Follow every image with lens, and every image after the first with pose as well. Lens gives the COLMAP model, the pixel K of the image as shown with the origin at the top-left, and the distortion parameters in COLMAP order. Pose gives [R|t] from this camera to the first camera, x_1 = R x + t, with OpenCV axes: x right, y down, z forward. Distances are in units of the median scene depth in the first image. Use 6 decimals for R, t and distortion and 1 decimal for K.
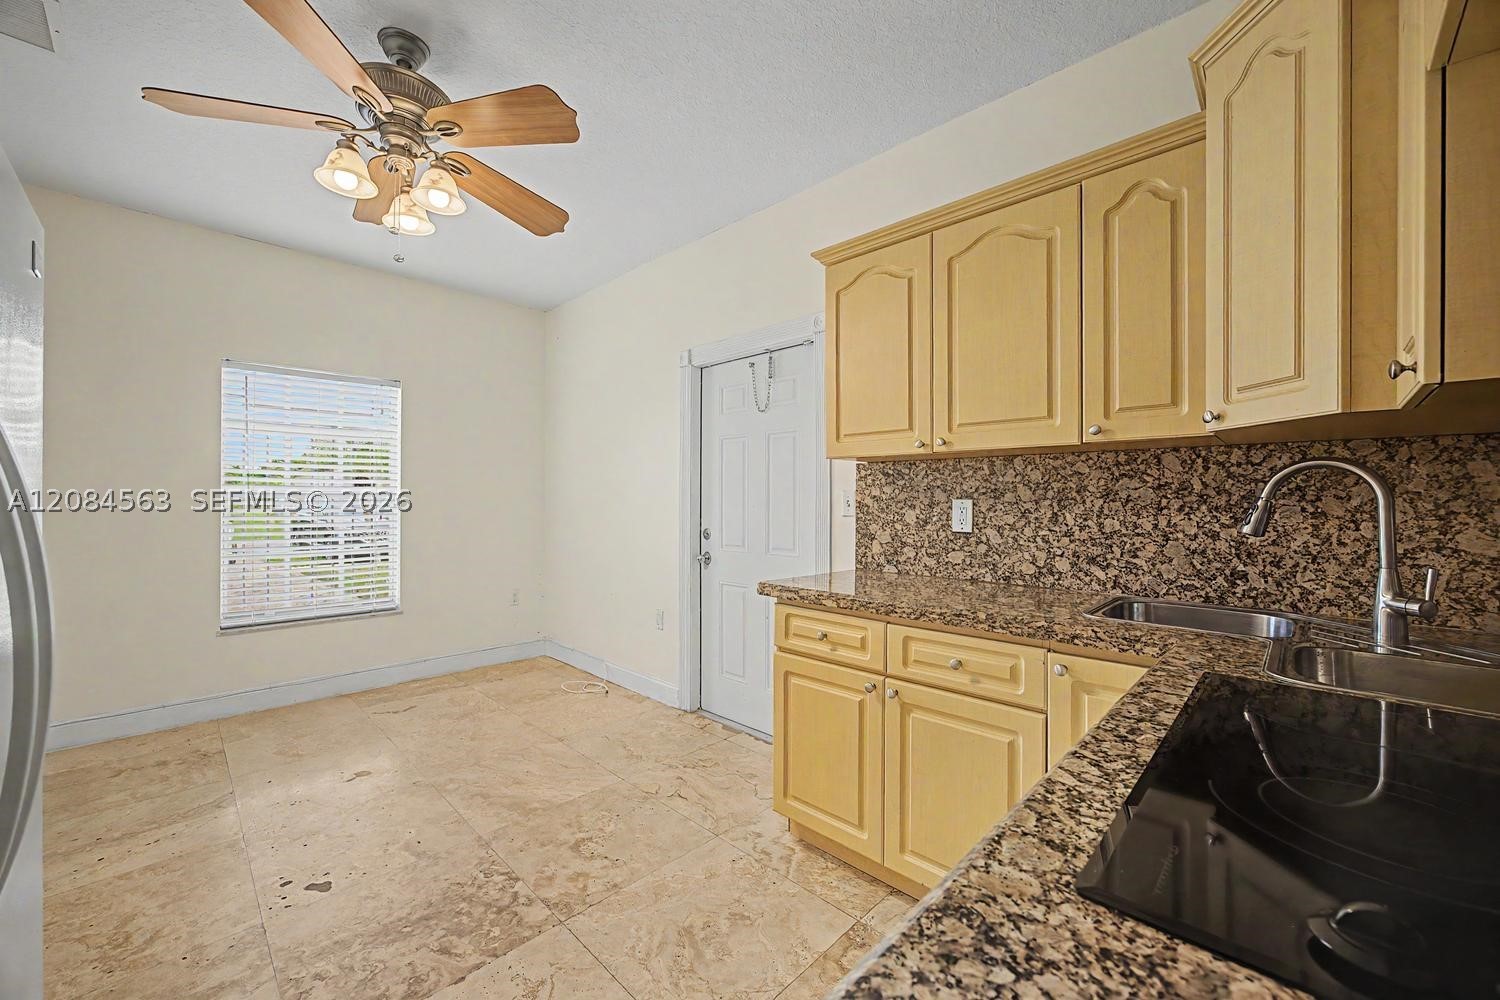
lens RADIAL K [[593.7, 0, 748.0], [0, 593.7, 498.9], [0, 0, 1]] dist [-0.027670, 0.009154]
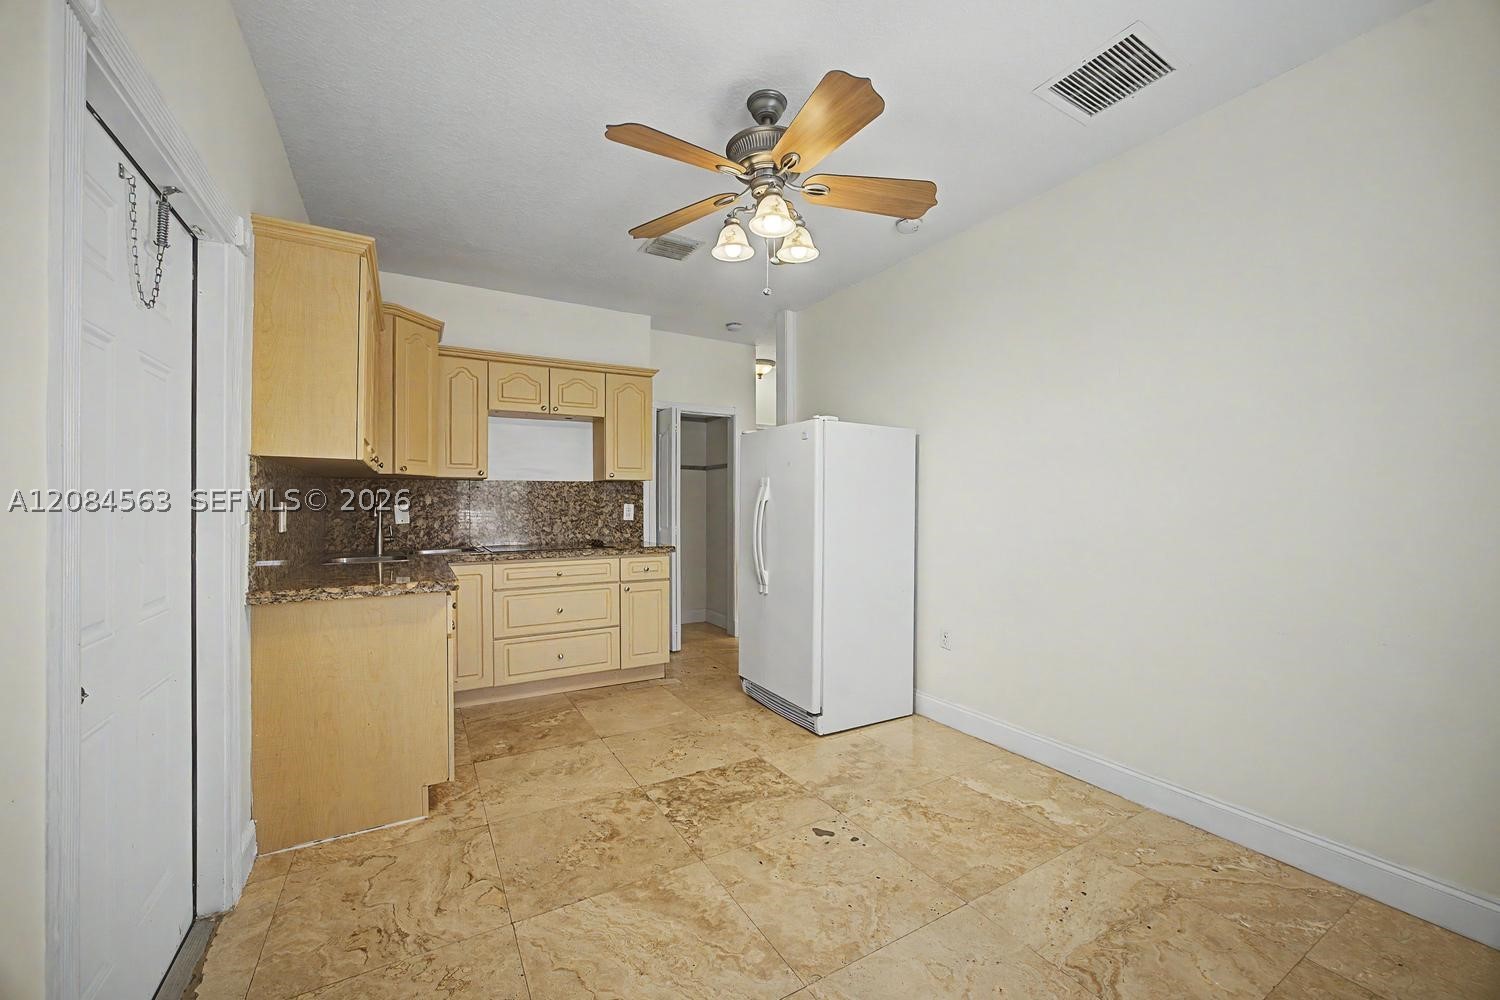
lens RADIAL K [[593.7, 0, 748.0], [0, 593.7, 498.9], [0, 0, 1]] dist [-0.027670, 0.009154]
pose [[-0.965861, -0.001457, 0.259057, -0.875219], [-0.003251, 0.999974, -0.006495, -0.005849], [-0.259040, -0.007115, -0.965840, 2.149474]]
